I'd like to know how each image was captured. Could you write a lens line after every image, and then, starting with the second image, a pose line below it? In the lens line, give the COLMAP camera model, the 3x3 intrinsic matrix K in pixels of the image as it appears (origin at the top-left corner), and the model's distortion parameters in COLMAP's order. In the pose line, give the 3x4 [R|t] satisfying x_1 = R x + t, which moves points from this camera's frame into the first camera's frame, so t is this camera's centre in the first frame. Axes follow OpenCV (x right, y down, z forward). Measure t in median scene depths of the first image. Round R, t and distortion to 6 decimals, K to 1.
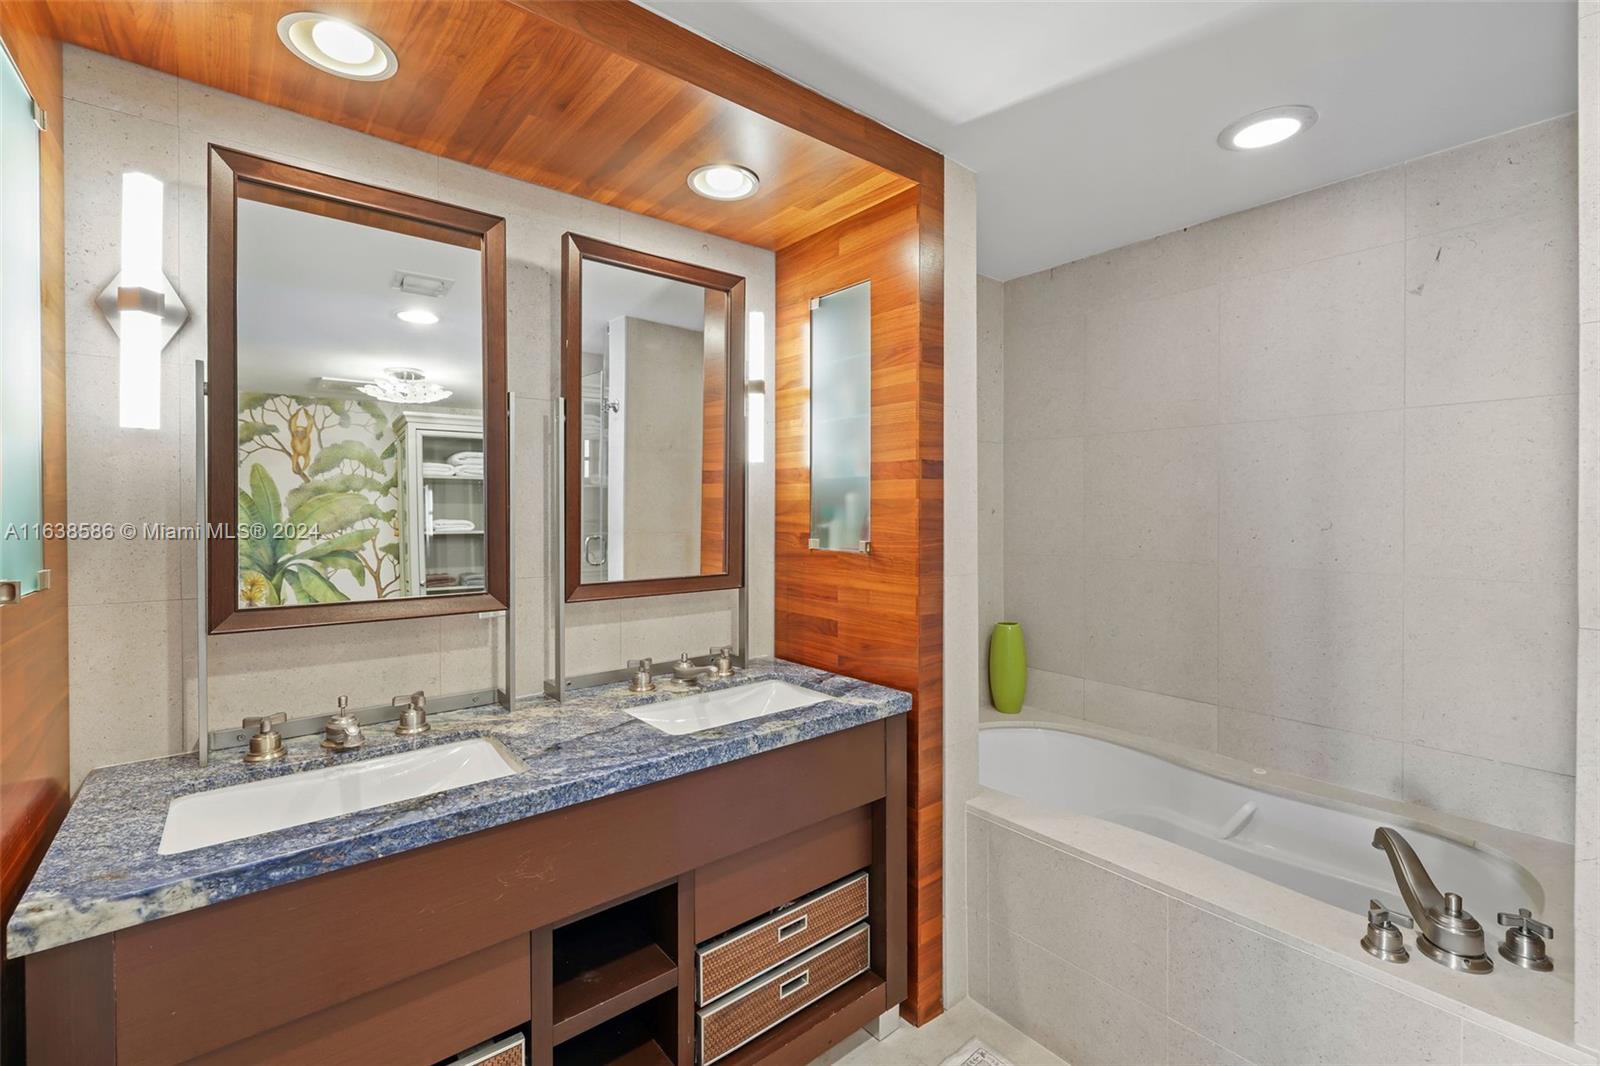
lens RADIAL K [[684.6, 0, 785.1], [0, 684.6, 508.2], [0, 0, 1]] dist [-0.002456, 0.000015]
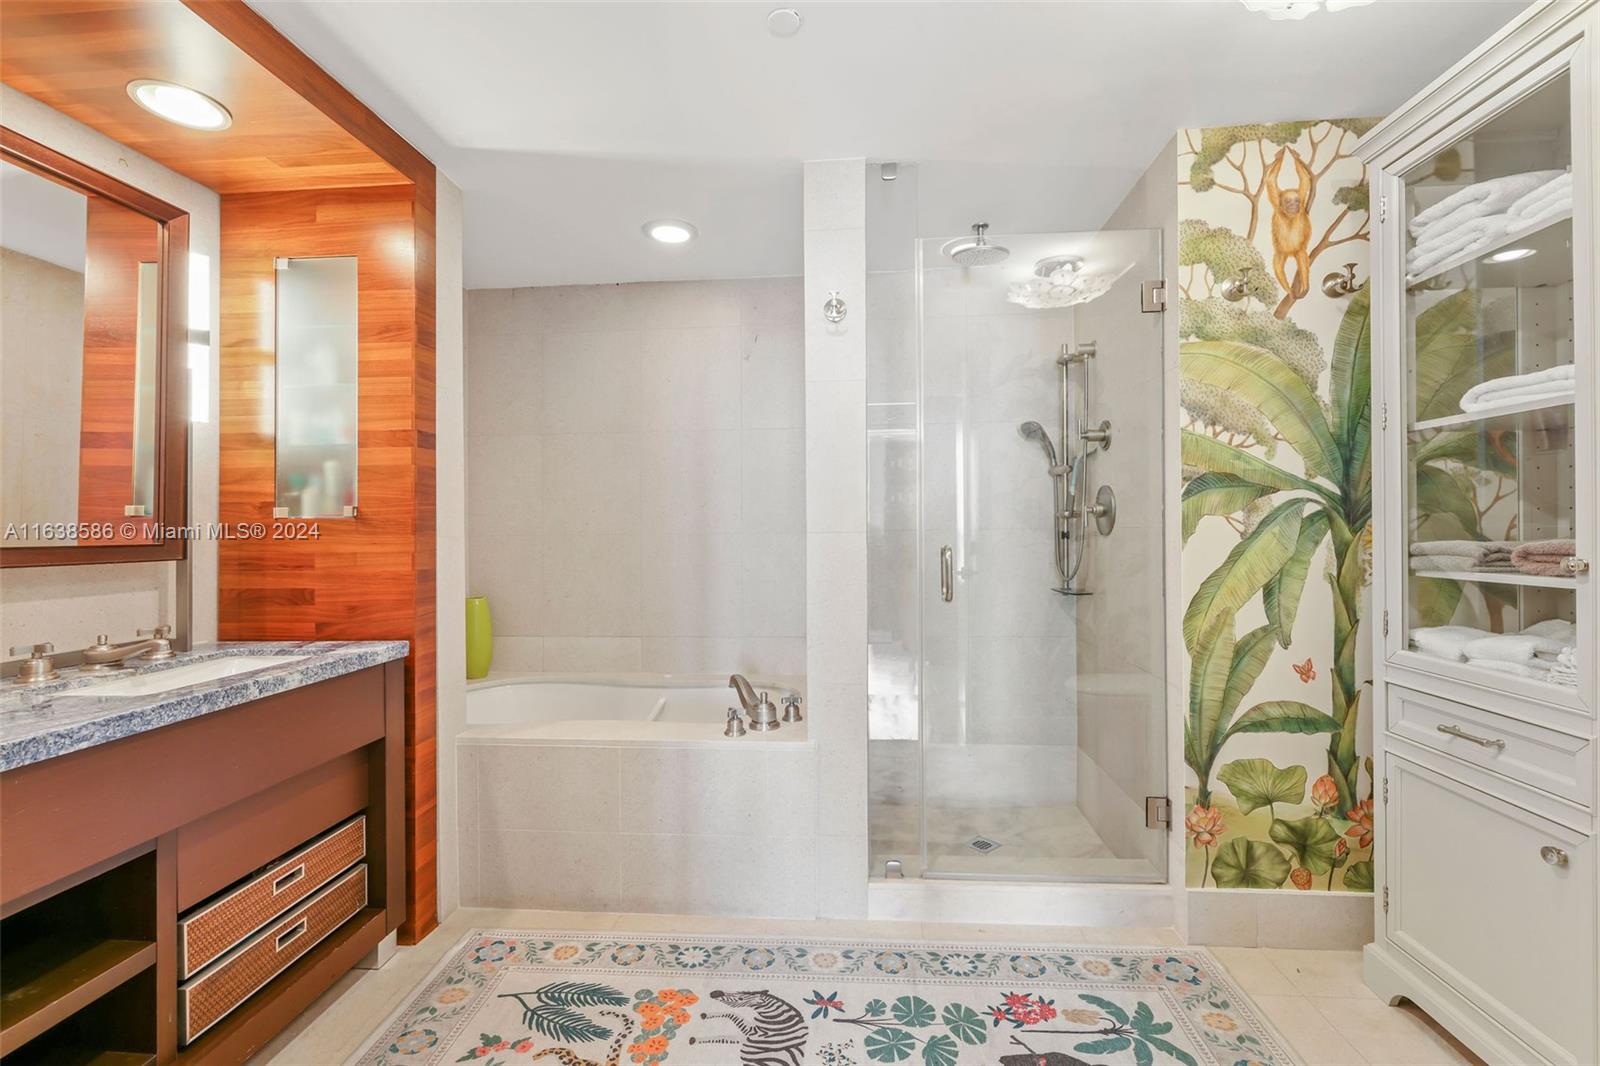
lens RADIAL K [[688.8, 0, 808.1], [0, 688.8, 518.5], [0, 0, 1]] dist [0.000760, 0.000081]
pose [[0.679007, 0.002339, 0.734128, -0.194475], [0.012248, 0.999820, -0.014514, 0.098756], [-0.734030, 0.018847, 0.678855, -0.231182]]
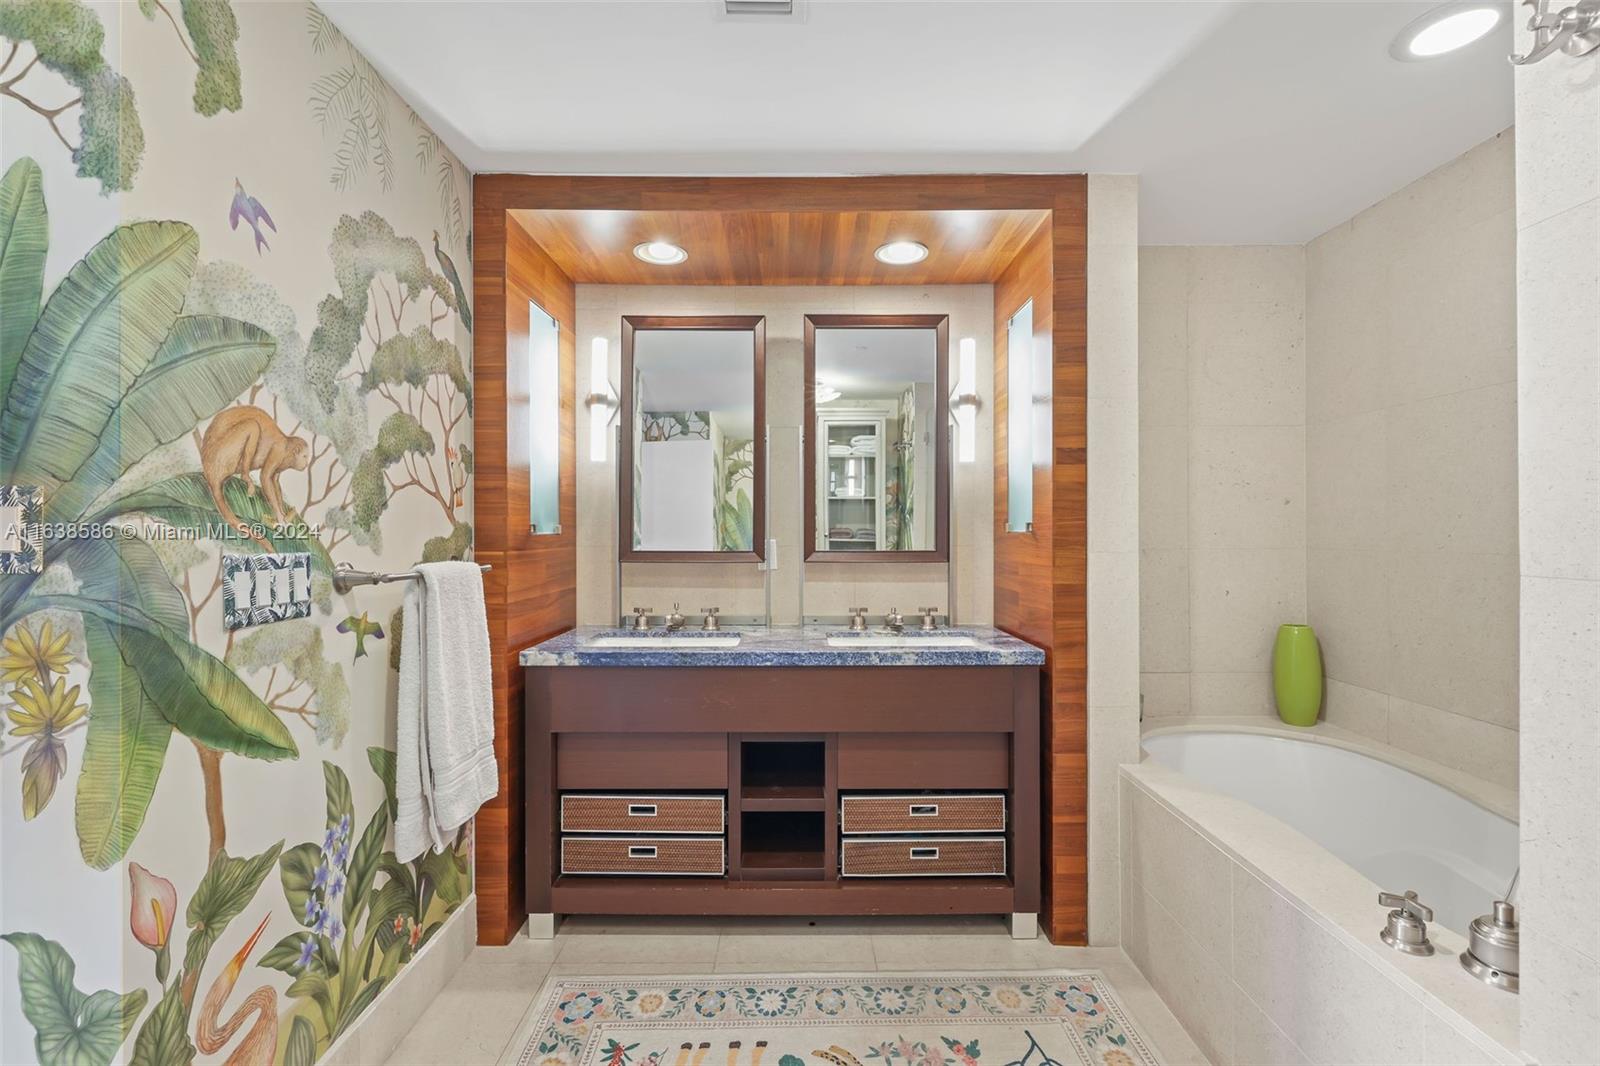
lens RADIAL K [[688.3, 0, 810.9], [0, 688.3, 527.4], [0, 0, 1]] dist [-0.001072, -0.000038]
pose [[0.779847, -0.006722, -0.625935, 0.609169], [0.001098, 0.999955, -0.009371, 0.073659], [0.625970, 0.006621, 0.779819, -0.155882]]
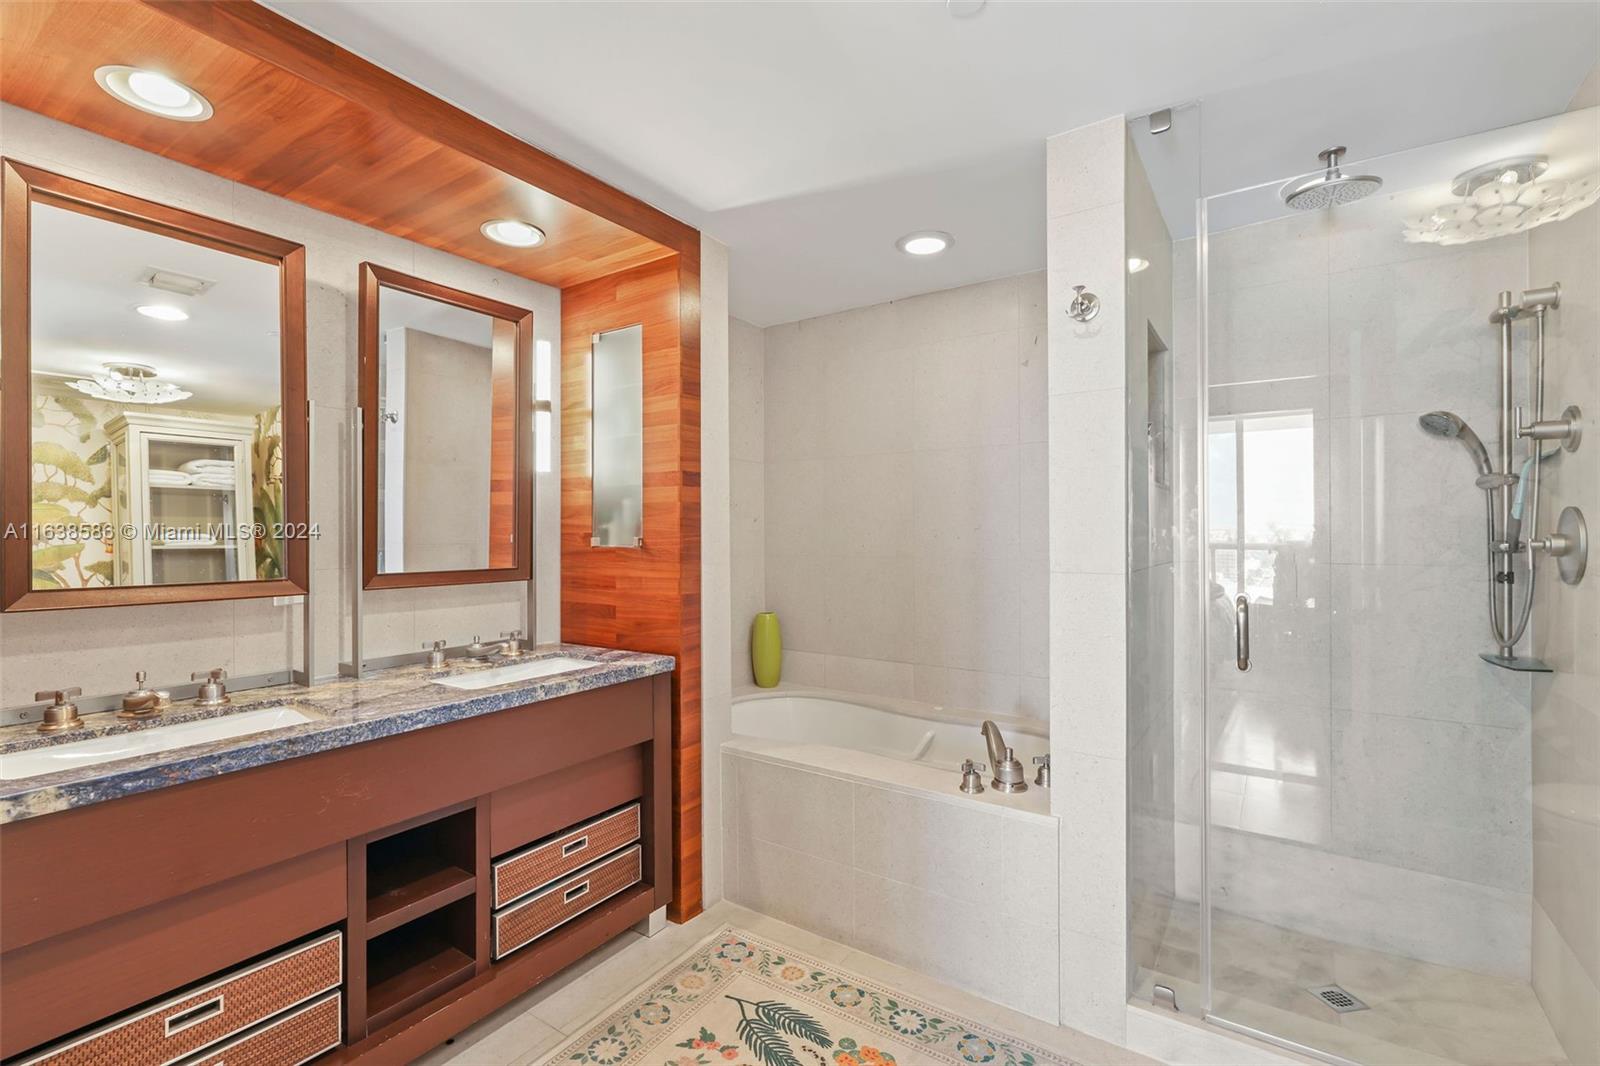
lens RADIAL K [[709.4, 0, 797.7], [0, 709.4, 527.8], [0, 0, 1]] dist [0.001212, -0.000196]
pose [[0.954982, -0.001272, 0.296662, 0.014401], [0.004105, 0.999952, -0.008926, 0.047429], [-0.296637, 0.009742, 0.954941, -0.313527]]
